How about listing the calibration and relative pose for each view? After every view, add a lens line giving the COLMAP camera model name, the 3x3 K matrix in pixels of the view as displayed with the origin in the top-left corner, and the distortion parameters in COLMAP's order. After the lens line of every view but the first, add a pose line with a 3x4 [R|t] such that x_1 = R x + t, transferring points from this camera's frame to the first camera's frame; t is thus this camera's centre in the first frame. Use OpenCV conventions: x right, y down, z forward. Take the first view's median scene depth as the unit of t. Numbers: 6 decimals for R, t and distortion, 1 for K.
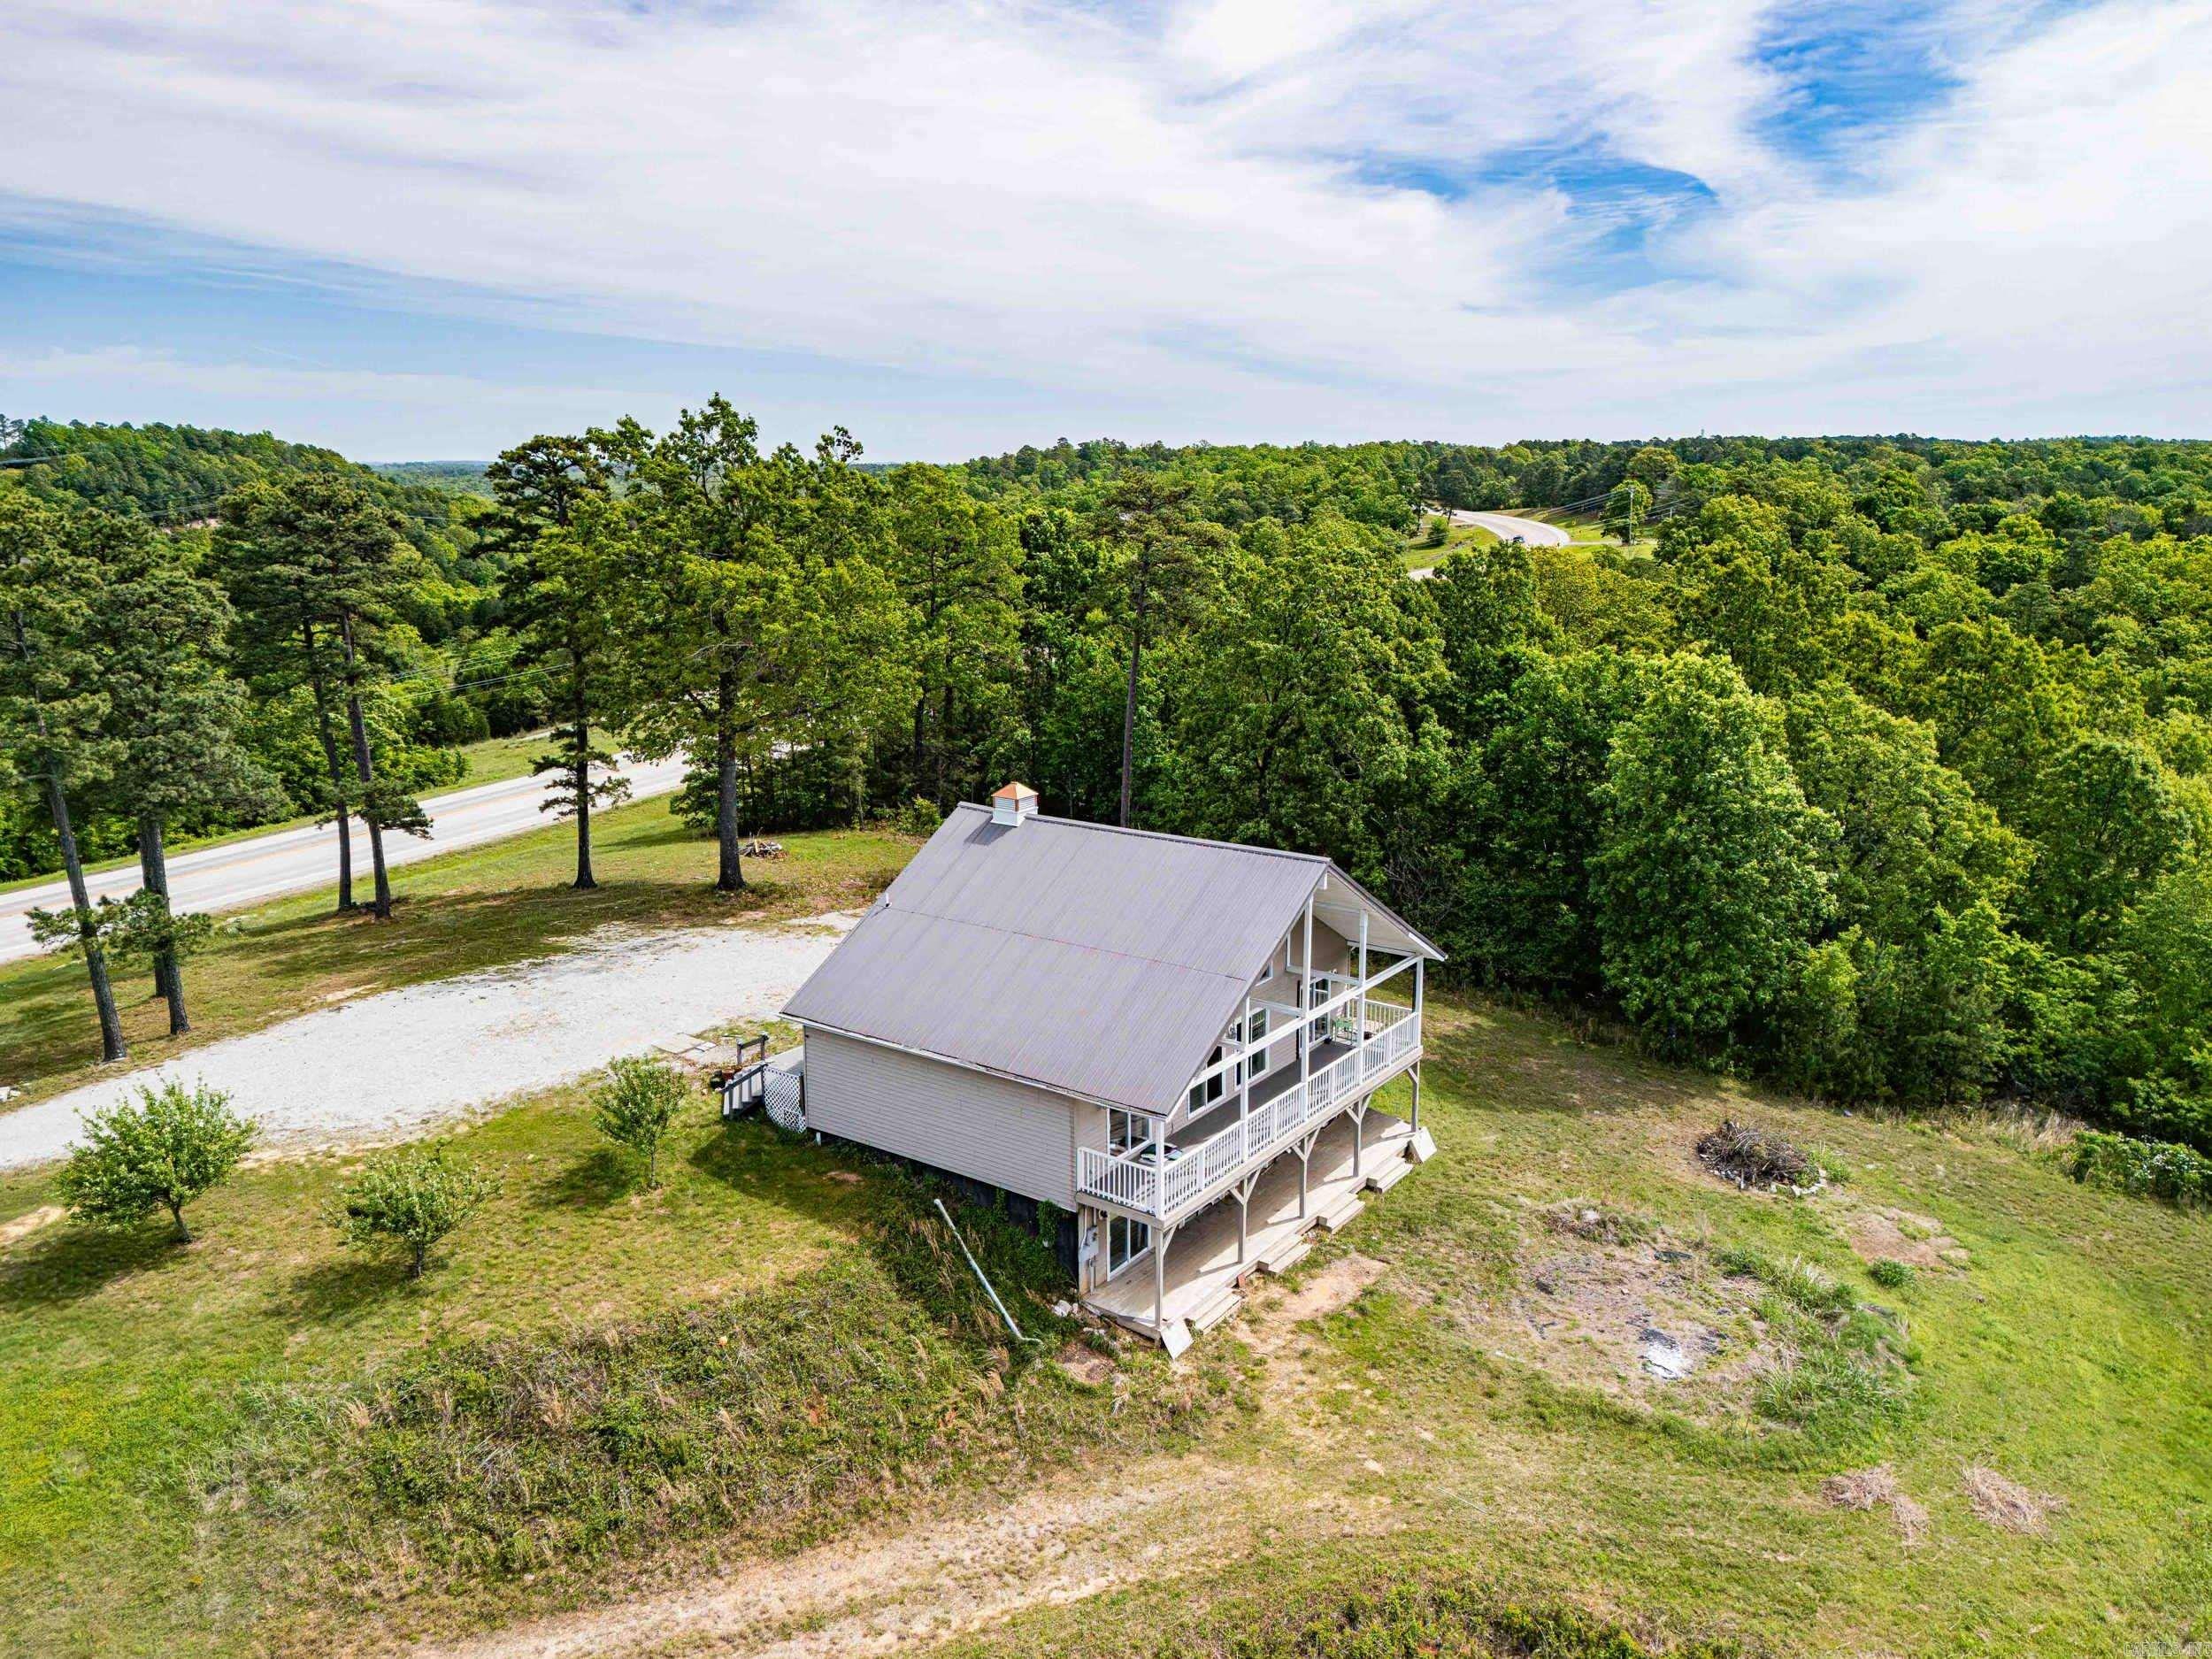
lens RADIAL K [[1625.5, 0, 1106.0], [0, 1625.5, 829.5], [0, 0, 1]] dist [0.088964, -0.082559]
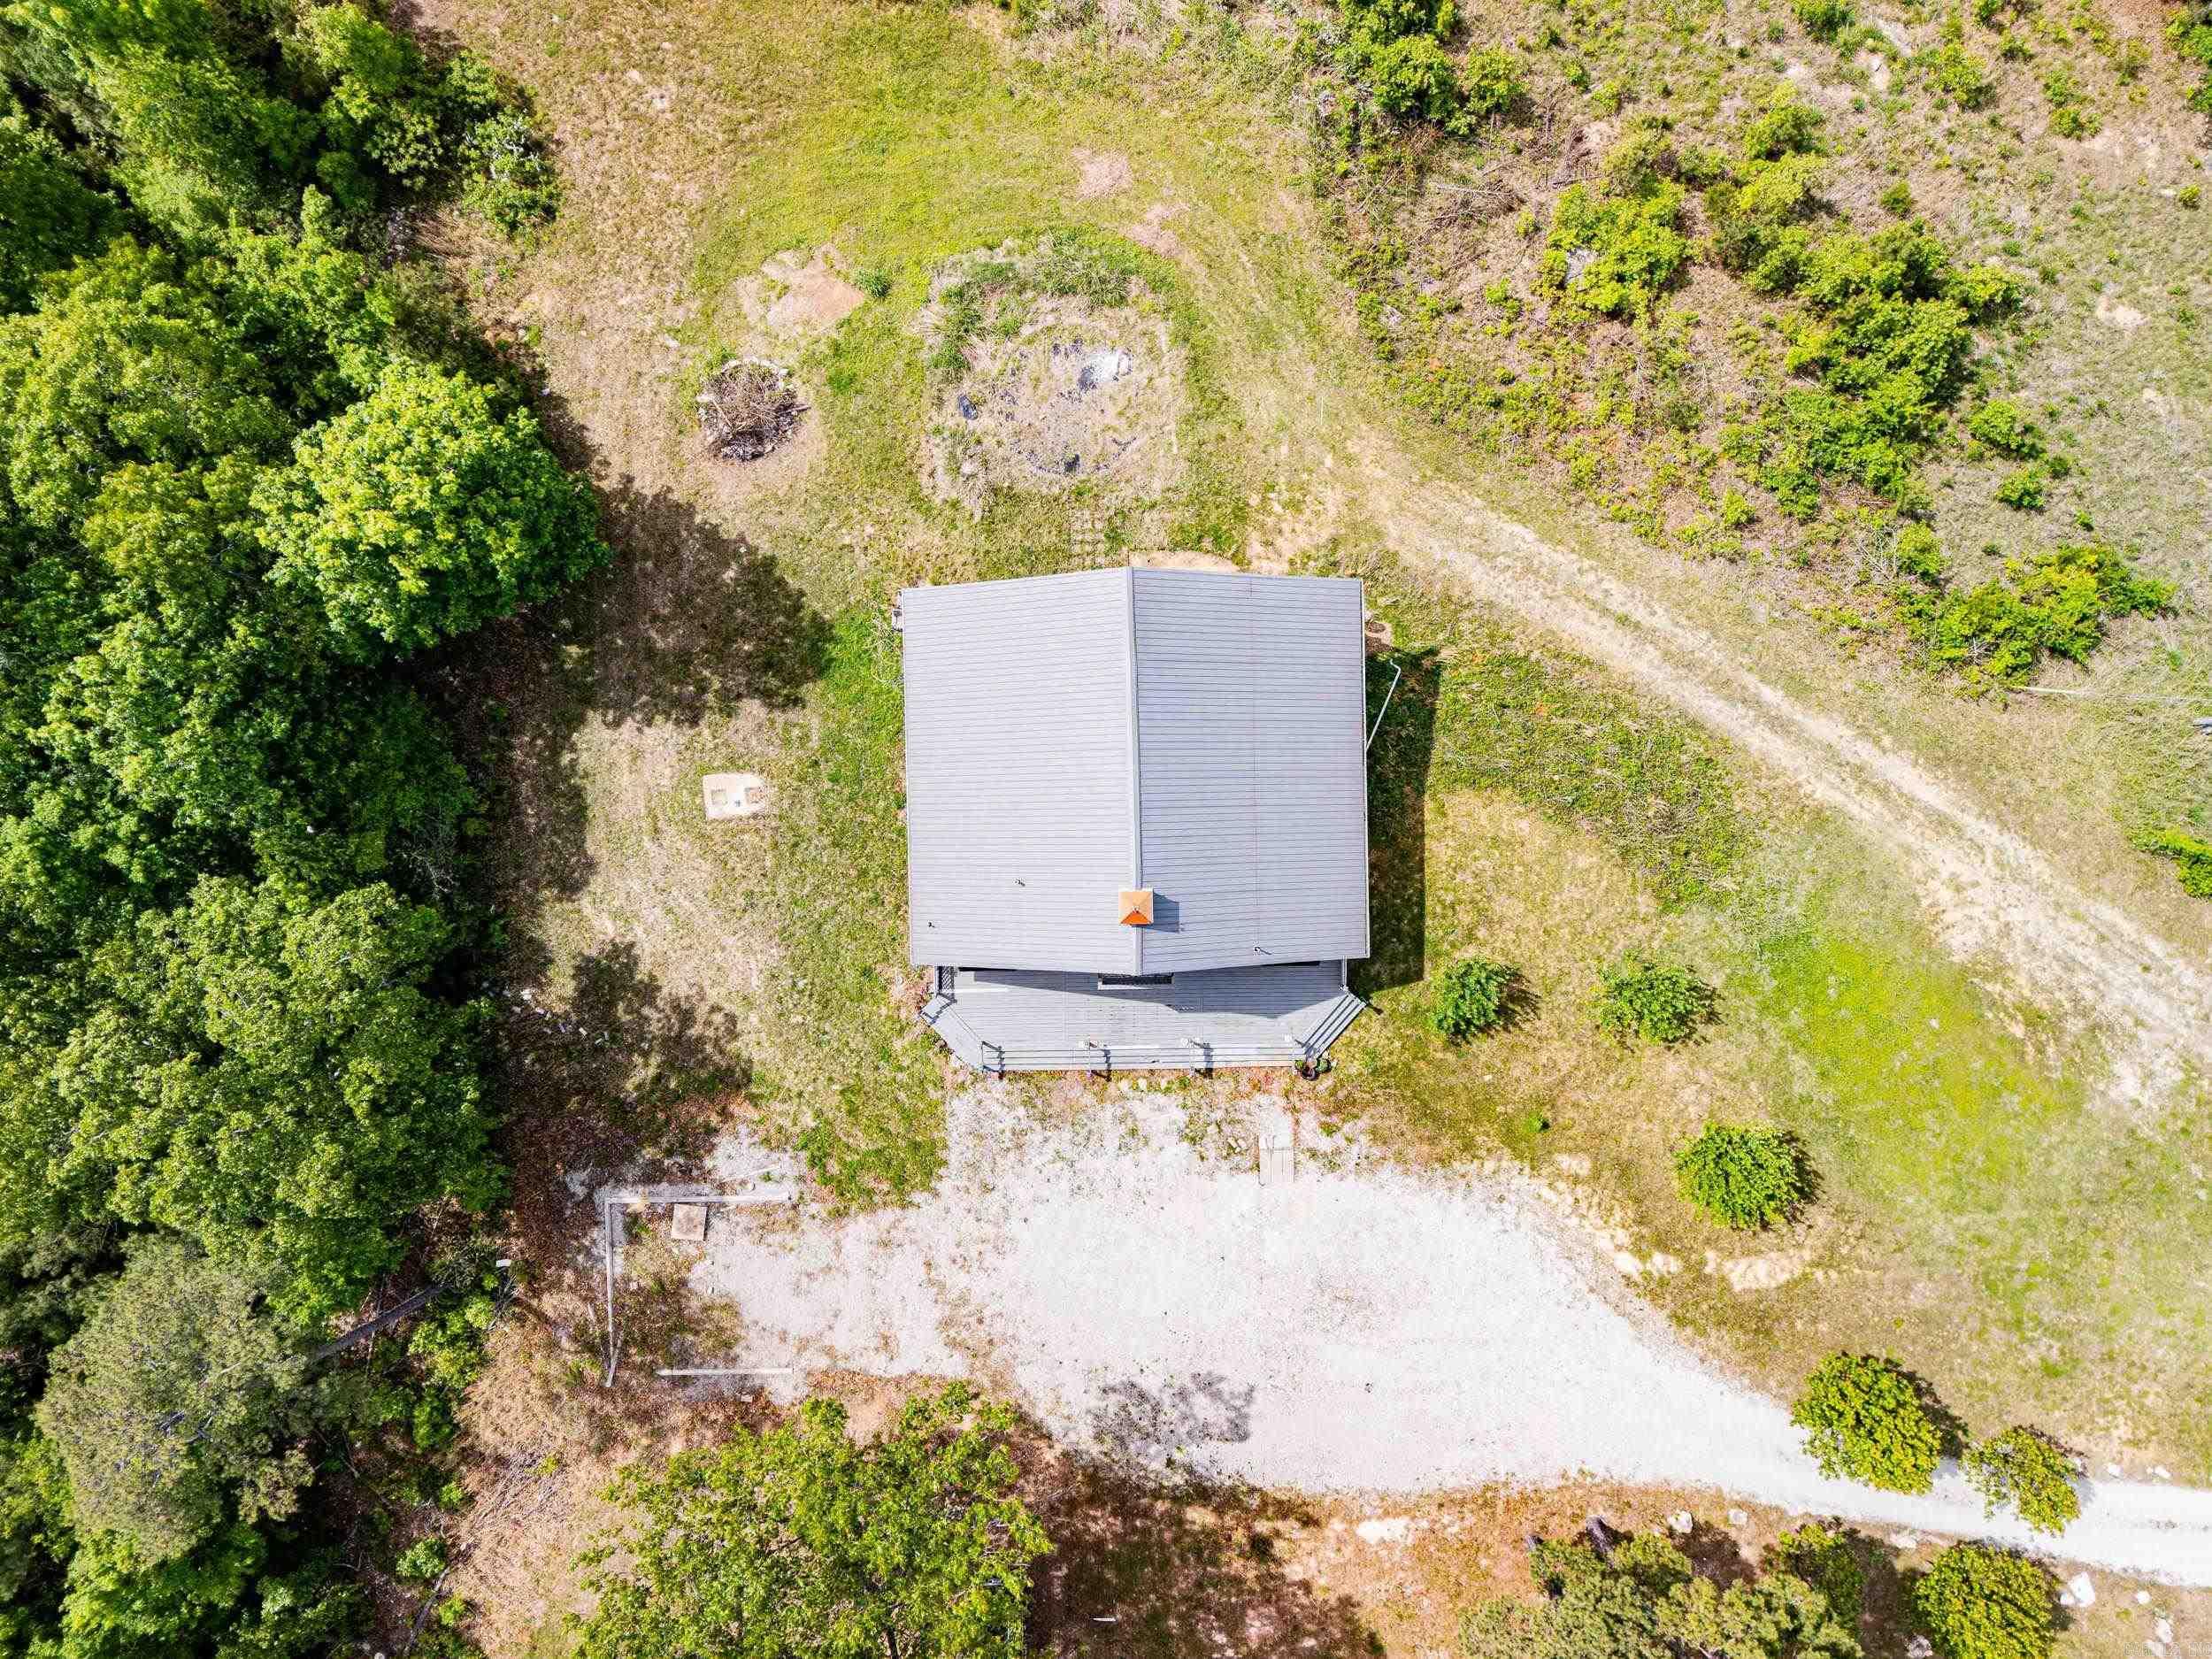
lens RADIAL K [[1625.5, 0, 1106.0], [0, 1625.5, 829.5], [0, 0, 1]] dist [0.088964, -0.082559]
pose [[-0.597272, -0.802034, -0.002614, -0.001576], [0.198330, -0.150853, 0.968457, -1.084157], [-0.777130, 0.577914, 0.249168, 0.774483]]
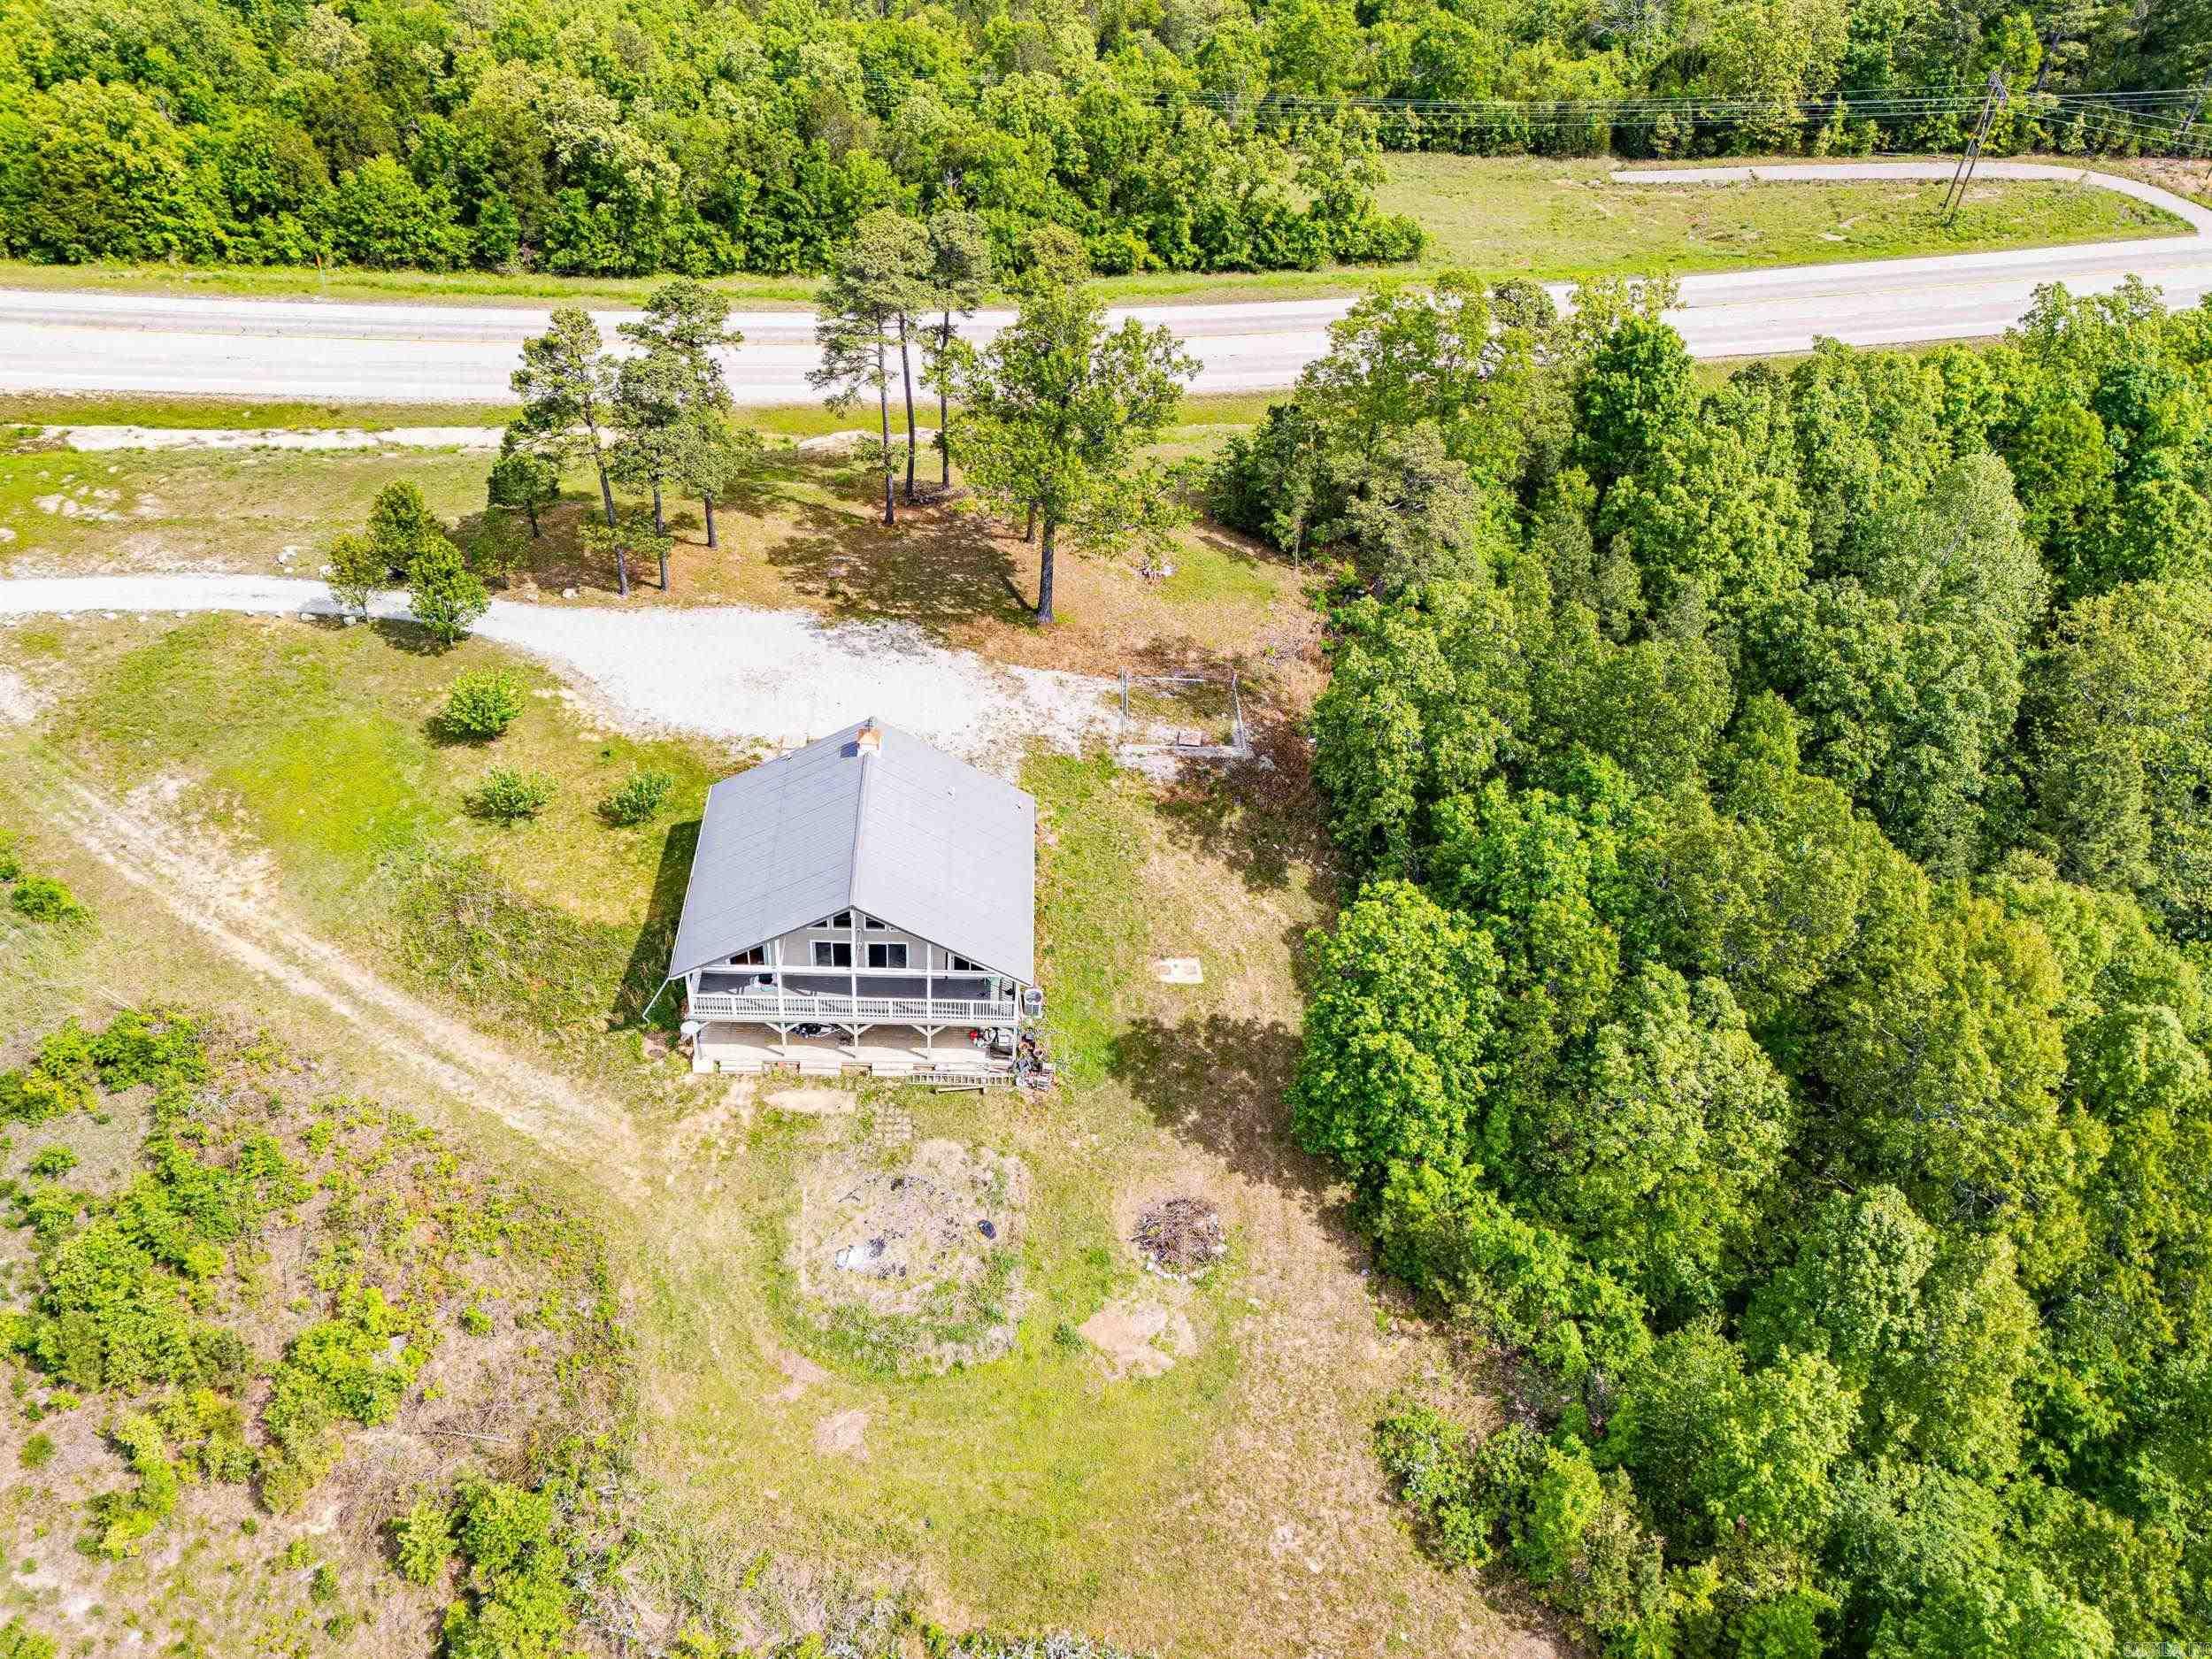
lens RADIAL K [[1742.8, 0, 1095.4], [0, 1742.8, 833.3], [0, 0, 1]] dist [0.099138, -0.082847]
pose [[0.598699, 0.561554, -0.571153, 1.131051], [-0.238215, 0.805641, 0.542398, -0.949210], [0.764731, -0.188676, 0.616107, 0.139966]]
